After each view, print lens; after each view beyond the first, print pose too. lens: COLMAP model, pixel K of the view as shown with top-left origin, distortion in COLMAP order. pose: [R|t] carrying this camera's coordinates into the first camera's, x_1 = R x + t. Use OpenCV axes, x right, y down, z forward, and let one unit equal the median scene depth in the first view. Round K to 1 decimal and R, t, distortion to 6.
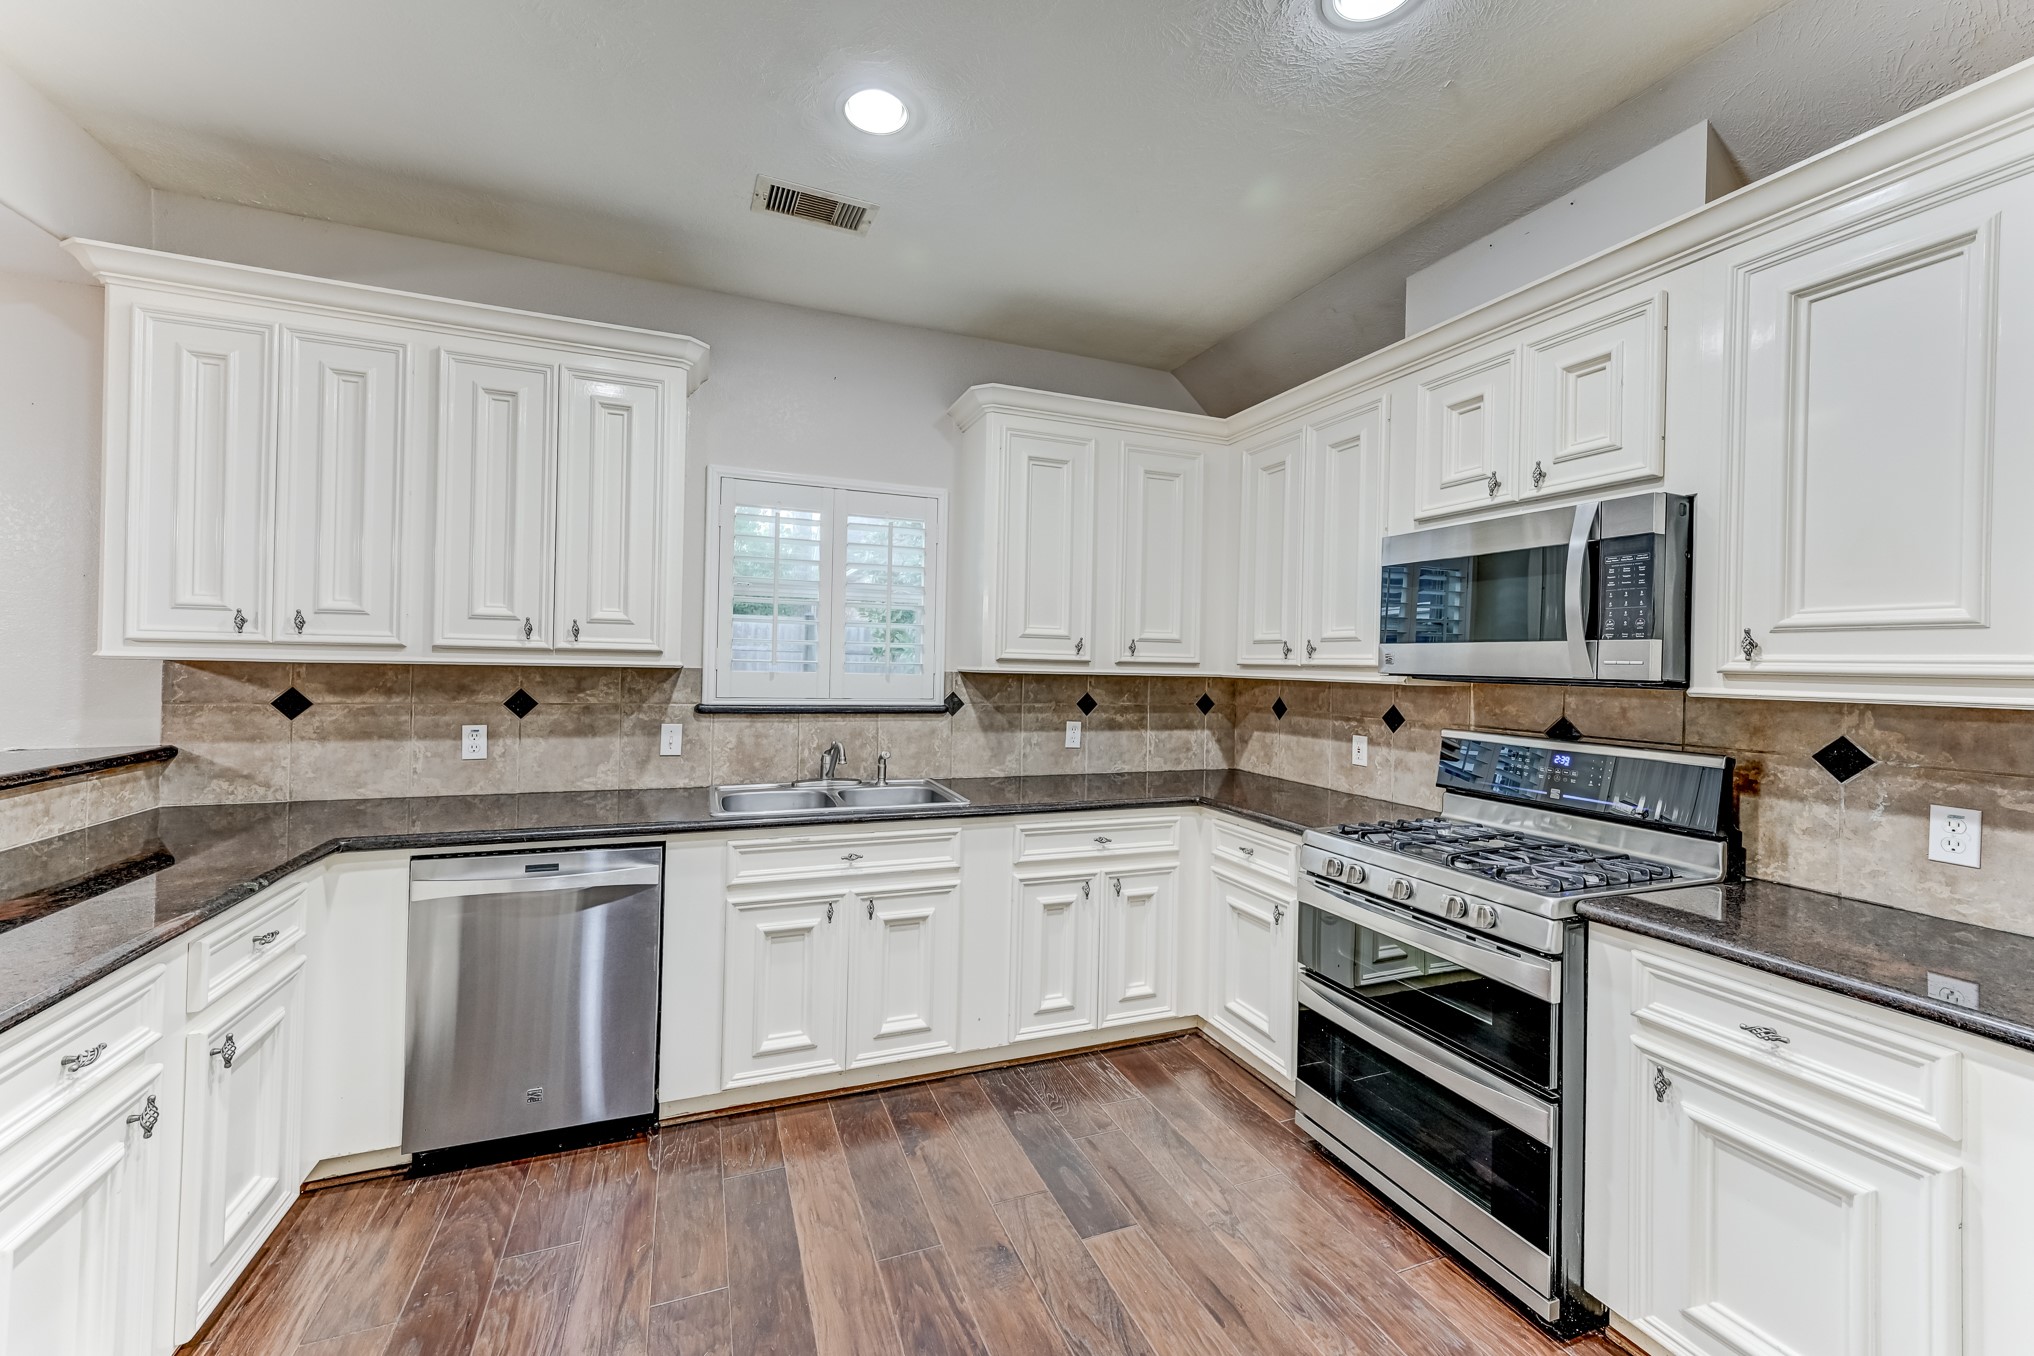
lens RADIAL K [[800.4, 0, 1013.4], [0, 800.4, 659.0], [0, 0, 1]] dist [0.010314, -0.000323]
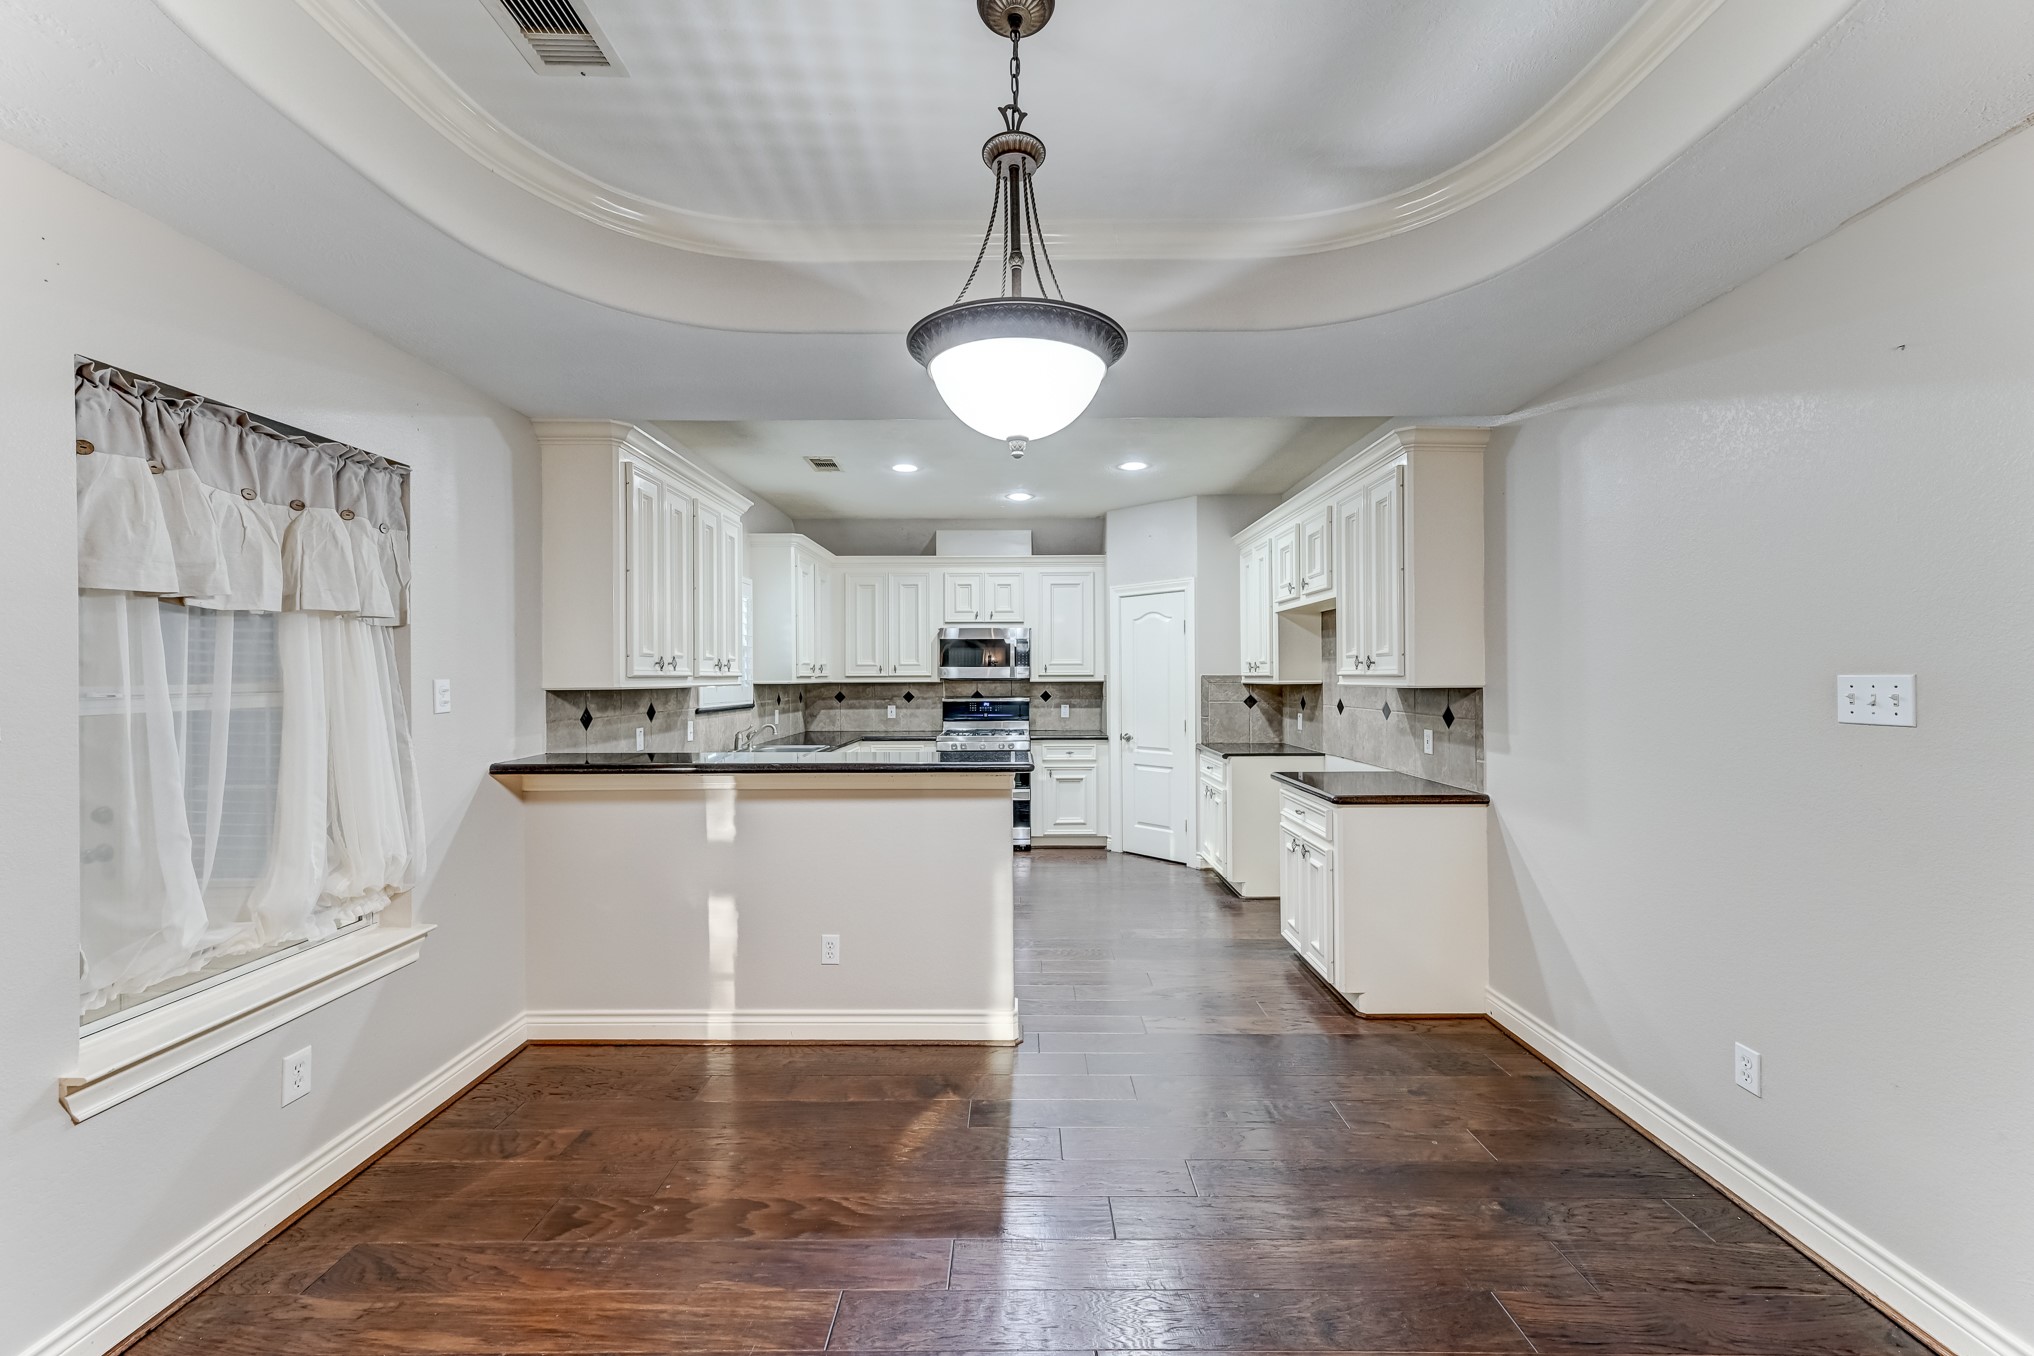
lens RADIAL K [[800.4, 0, 1030.8], [0, 800.4, 673.1], [0, 0, 1]] dist [0.010314, -0.000323]
pose [[0.350629, -0.019632, 0.936309, -1.863123], [0.007903, 0.999807, 0.018004, -0.043096], [-0.936481, 0.001086, 0.350716, -0.222461]]
